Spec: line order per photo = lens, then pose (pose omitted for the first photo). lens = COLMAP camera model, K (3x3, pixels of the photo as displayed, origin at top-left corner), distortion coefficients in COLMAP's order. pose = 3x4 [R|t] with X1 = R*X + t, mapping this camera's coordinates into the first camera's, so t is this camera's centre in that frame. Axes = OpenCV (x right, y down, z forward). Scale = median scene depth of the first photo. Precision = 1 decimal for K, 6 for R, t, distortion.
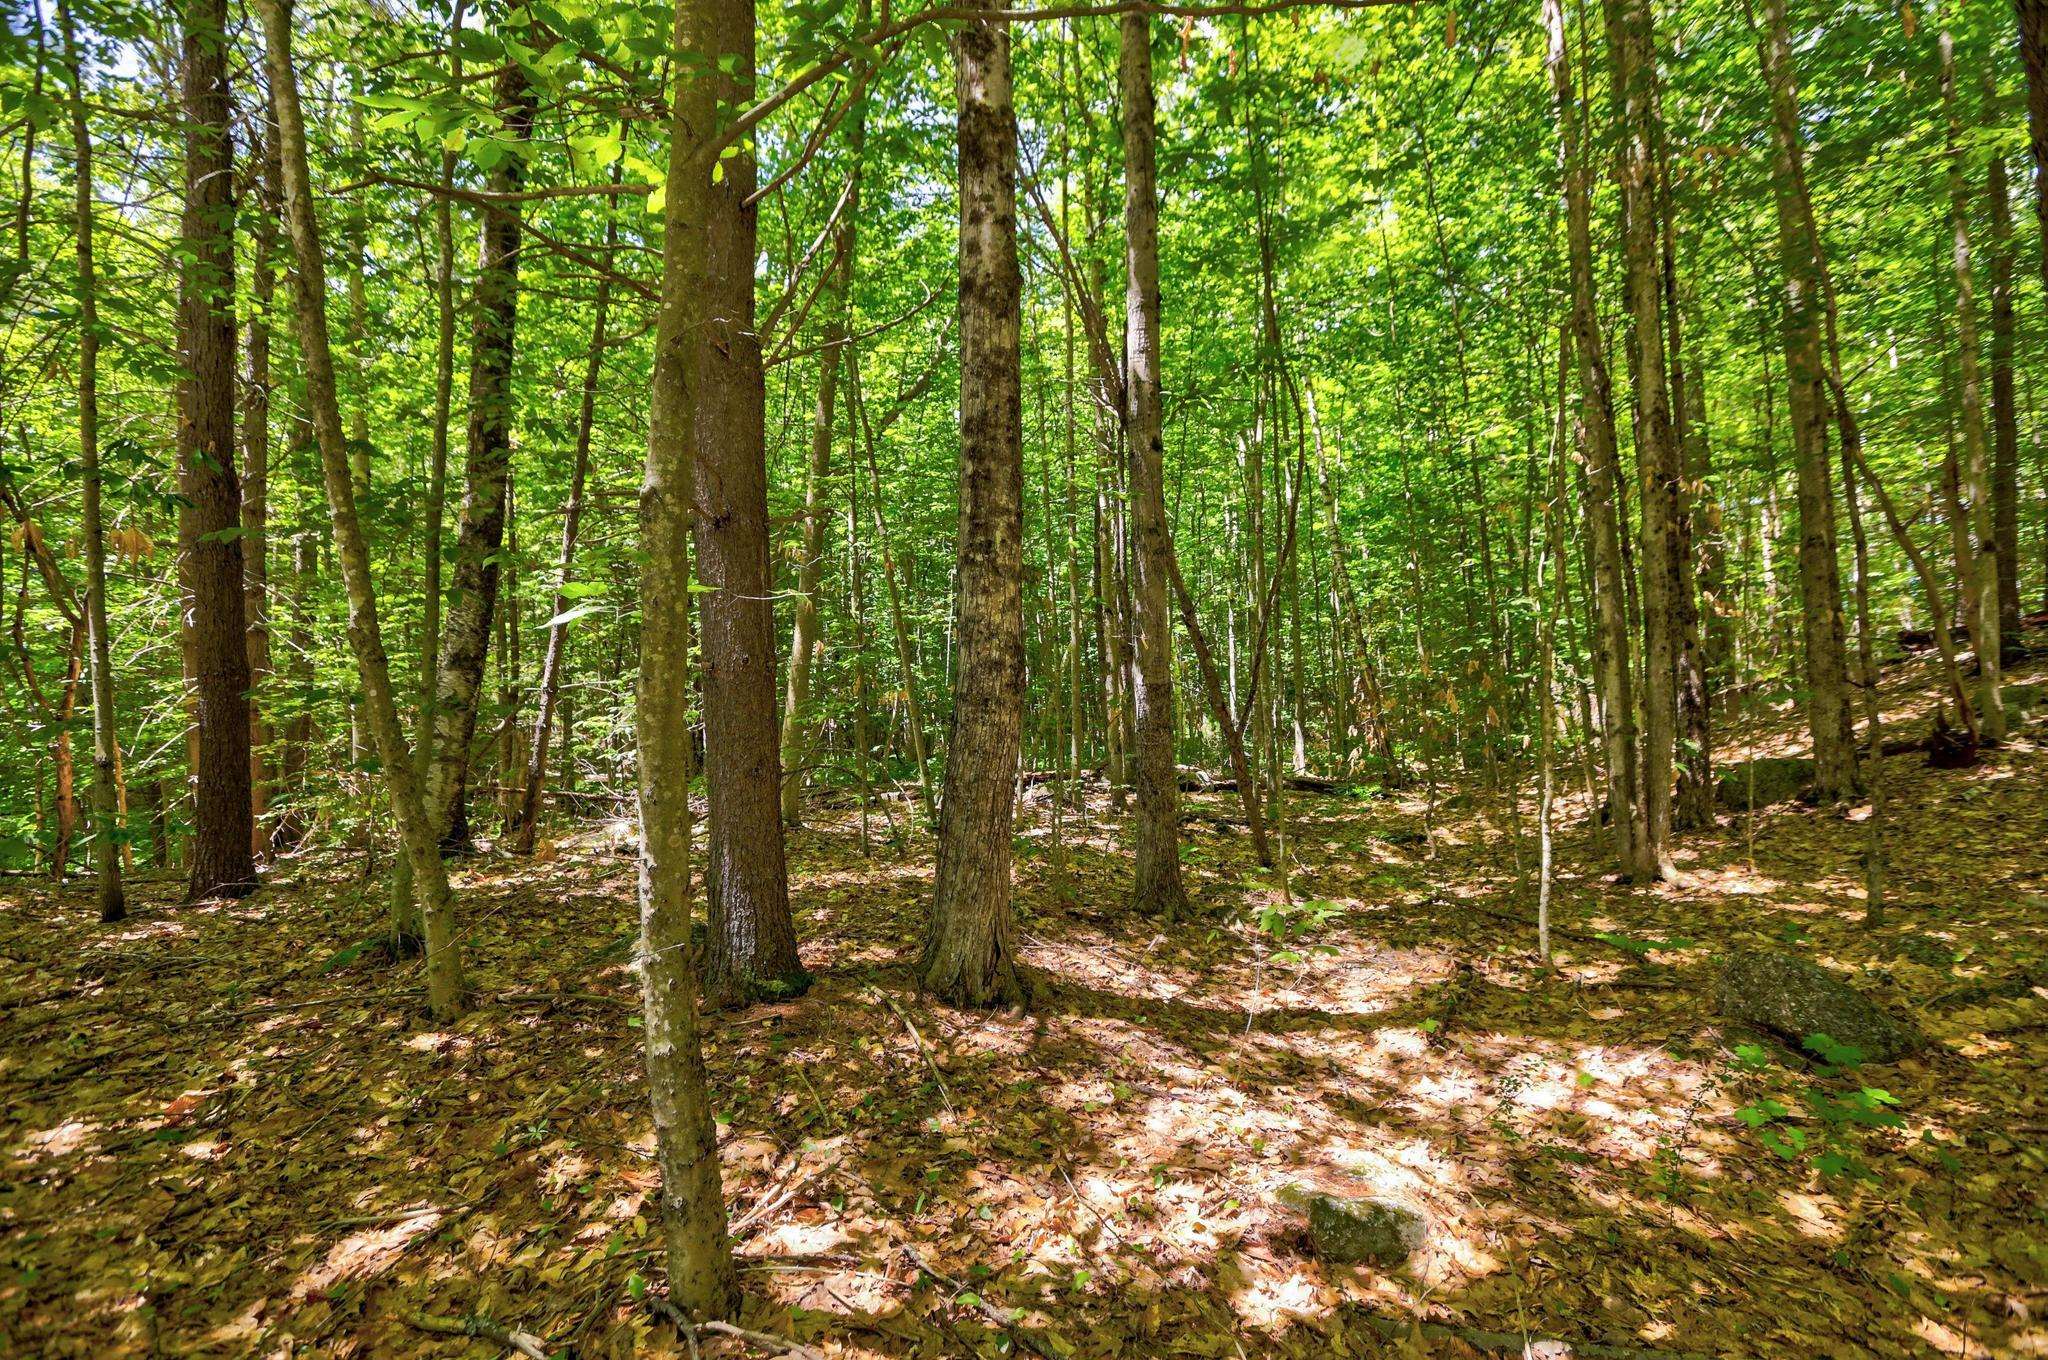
lens RADIAL K [[945.9, 0, 1037.7], [0, 945.9, 688.0], [0, 0, 1]] dist [-0.052368, 0.022596]
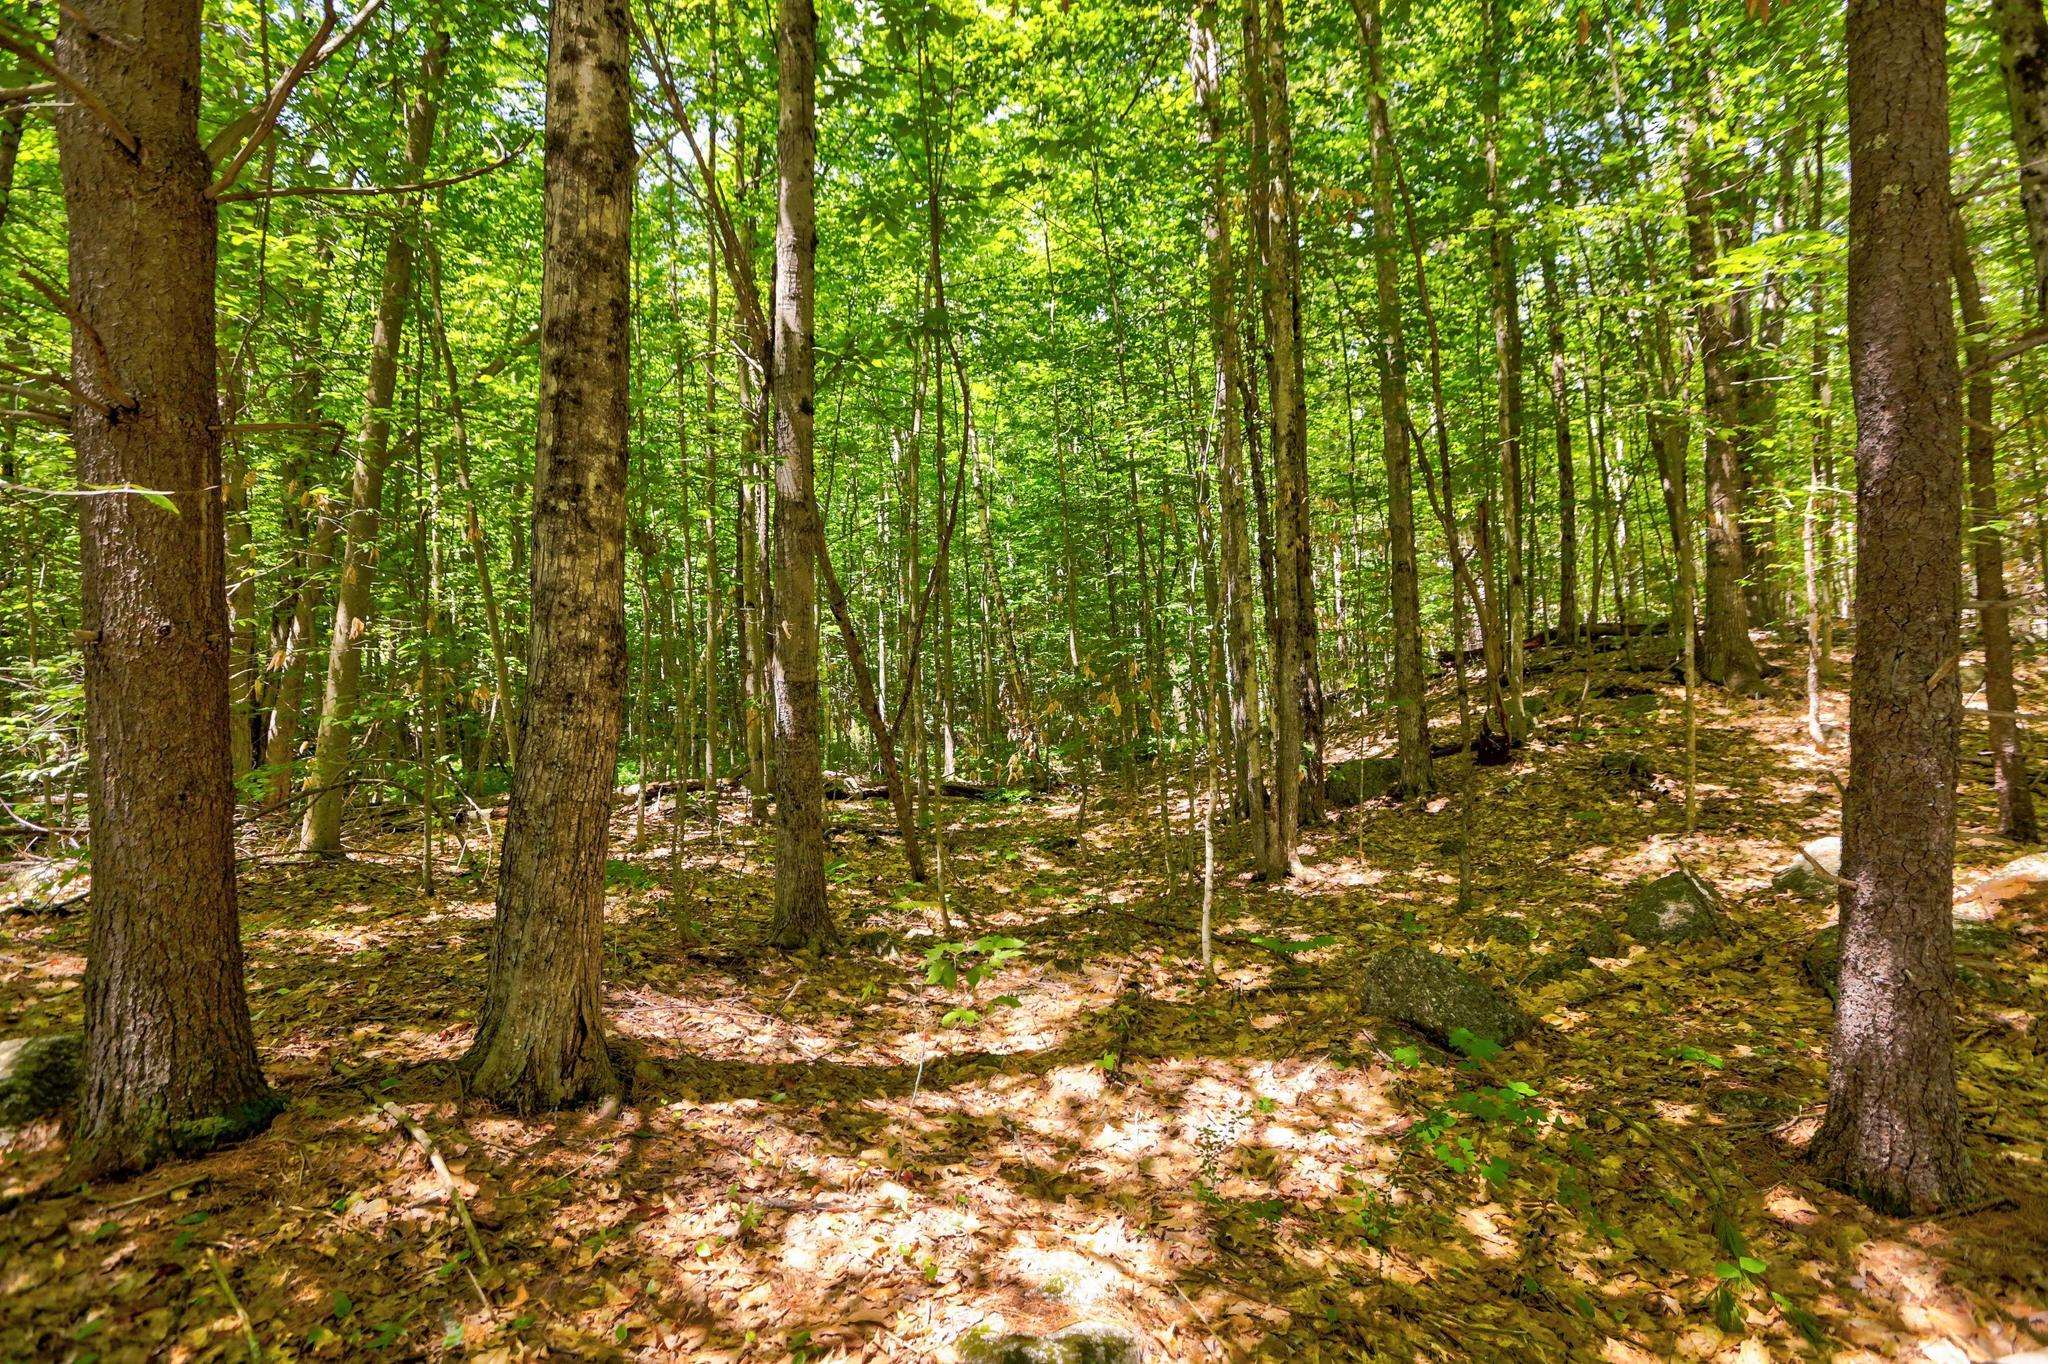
lens RADIAL K [[945.9, 0, 1037.7], [0, 945.9, 690.0], [0, 0, 1]] dist [-0.052368, 0.022596]
pose [[0.932744, 0.013334, 0.360292, 0.022052], [-0.012519, 0.999911, -0.004596, 0.006173], [-0.360321, -0.000224, 0.932828, 0.158668]]
